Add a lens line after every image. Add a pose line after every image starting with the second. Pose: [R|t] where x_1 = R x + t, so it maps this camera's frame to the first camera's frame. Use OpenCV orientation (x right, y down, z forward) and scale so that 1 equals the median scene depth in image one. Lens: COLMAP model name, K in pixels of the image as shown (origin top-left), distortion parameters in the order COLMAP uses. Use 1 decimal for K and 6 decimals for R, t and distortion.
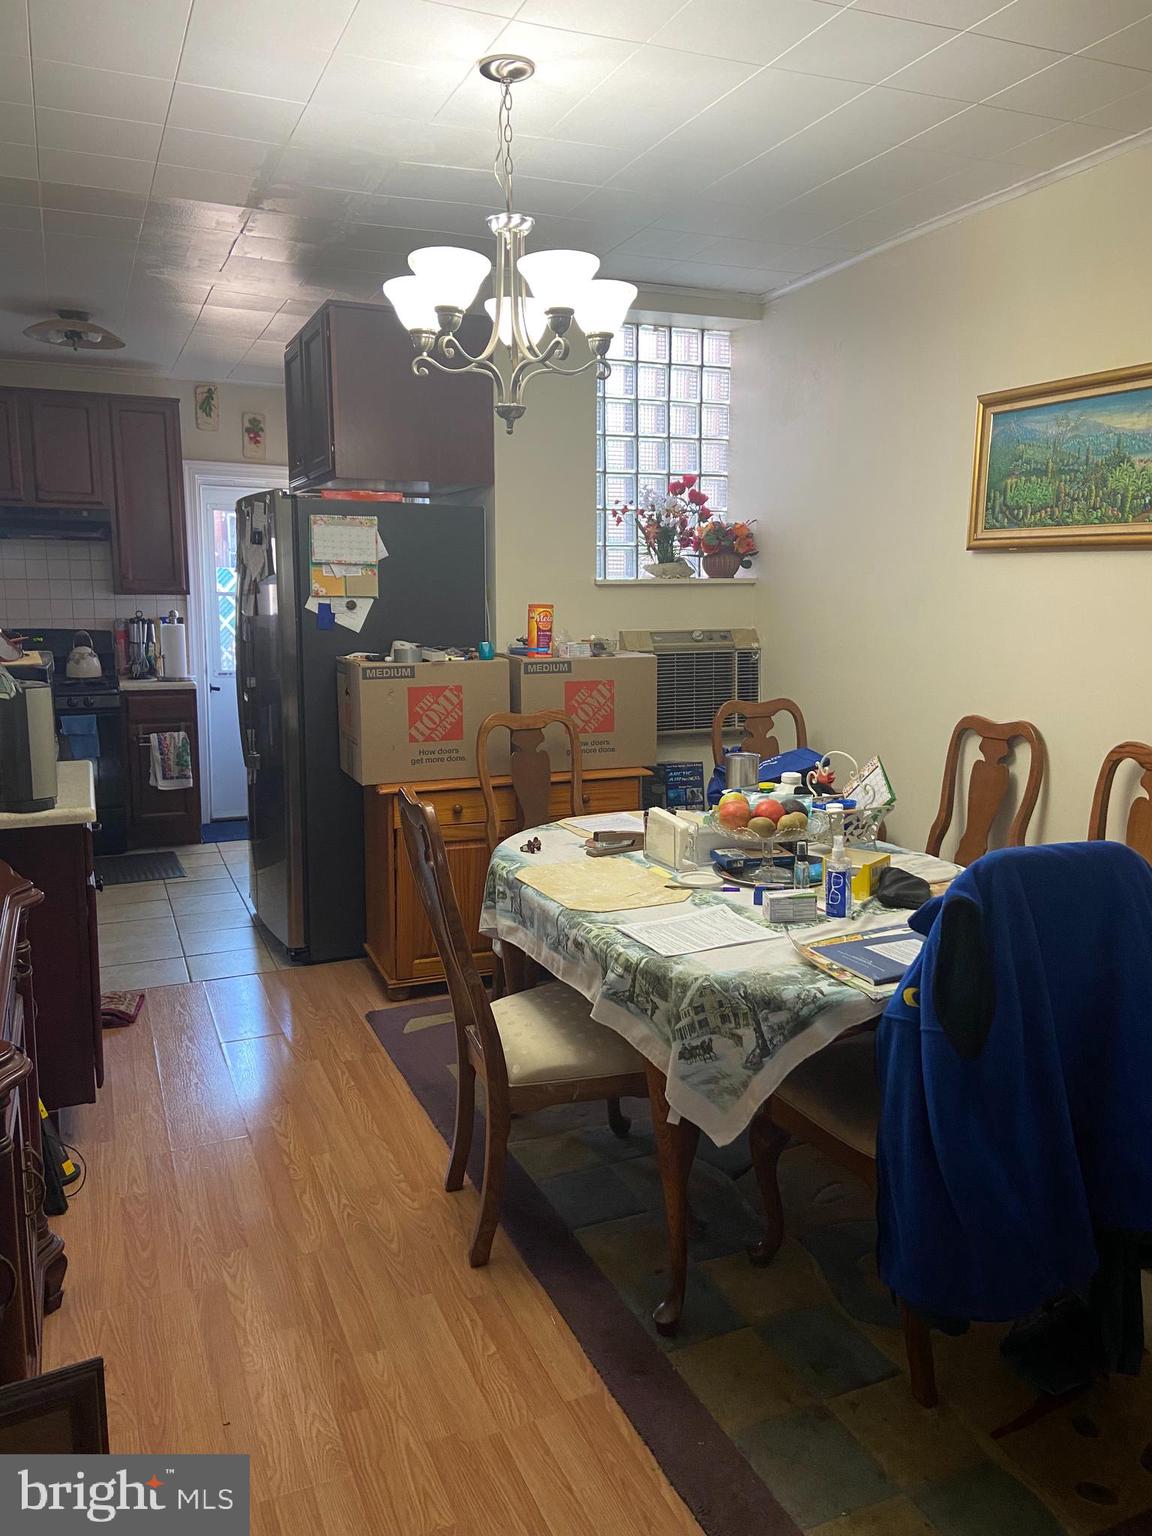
lens RADIAL K [[1156.4, 0, 576.0], [0, 1156.4, 768.0], [0, 0, 1]] dist [-0.006965, -0.002587]
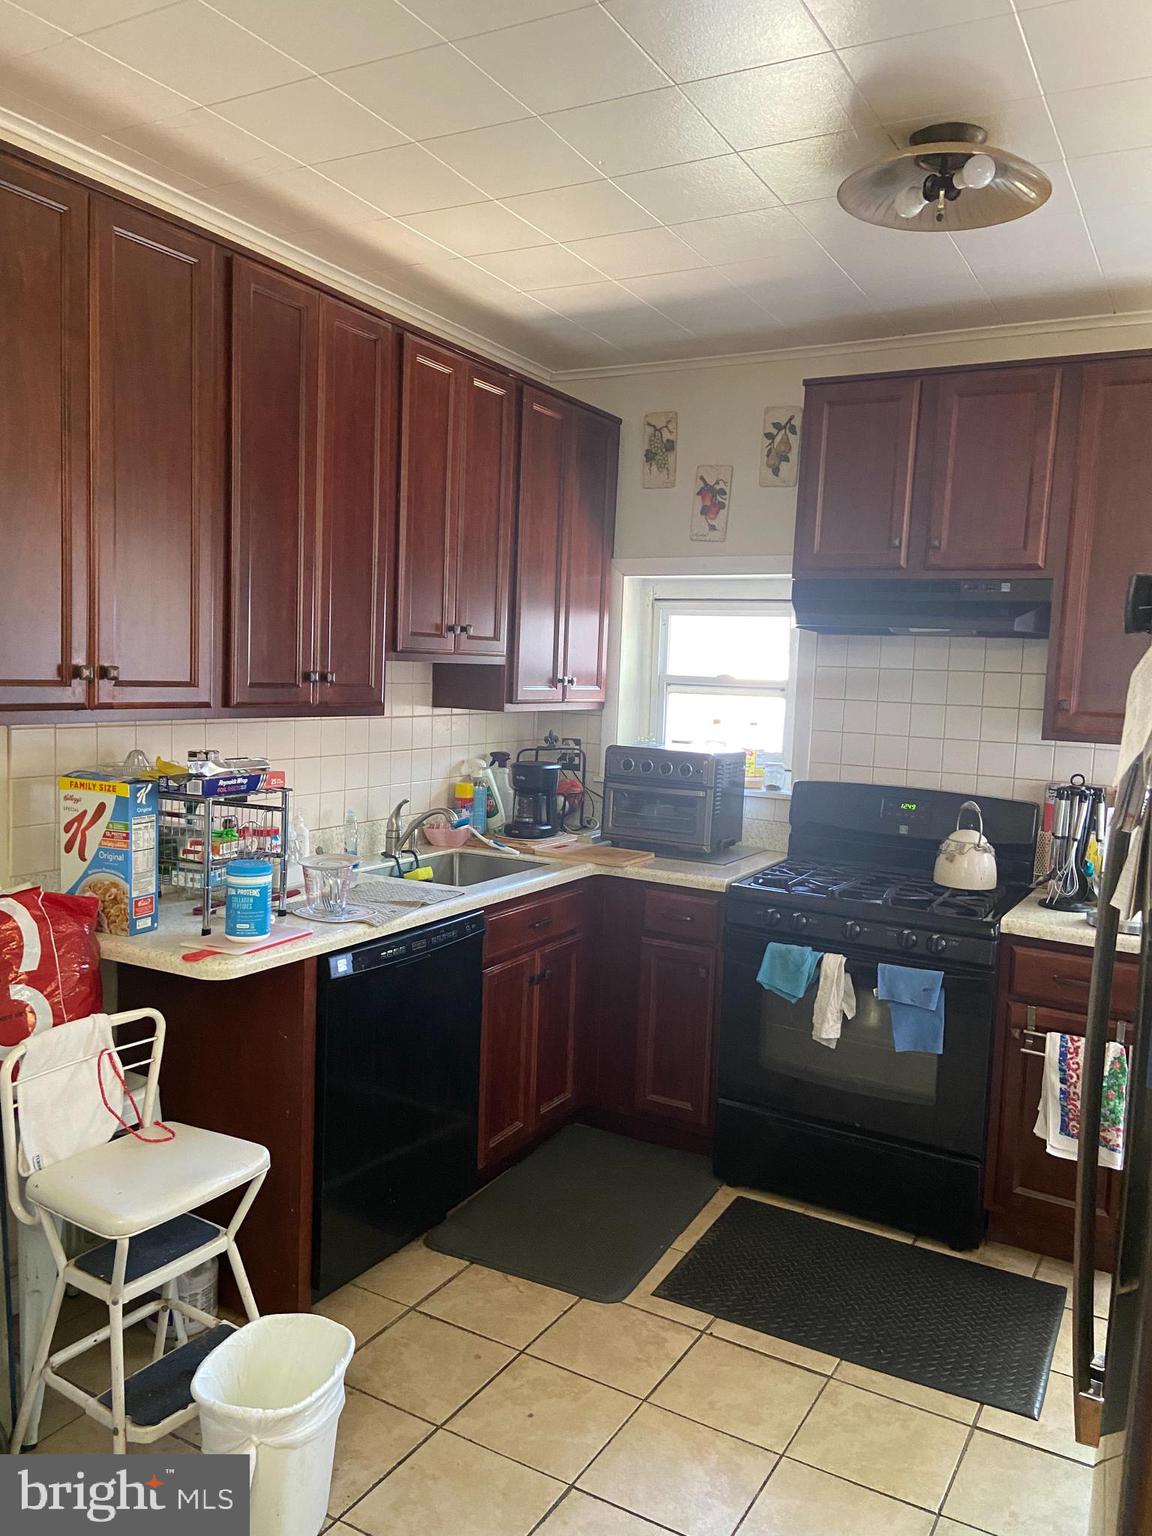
lens RADIAL K [[1156.4, 0, 576.0], [0, 1156.4, 768.0], [0, 0, 1]] dist [-0.006965, -0.002587]
pose [[0.623789, 0.084328, -0.777030, -0.124240], [-0.164288, 0.986099, -0.024871, -0.090817], [0.764131, 0.143171, 0.628972, 0.518411]]
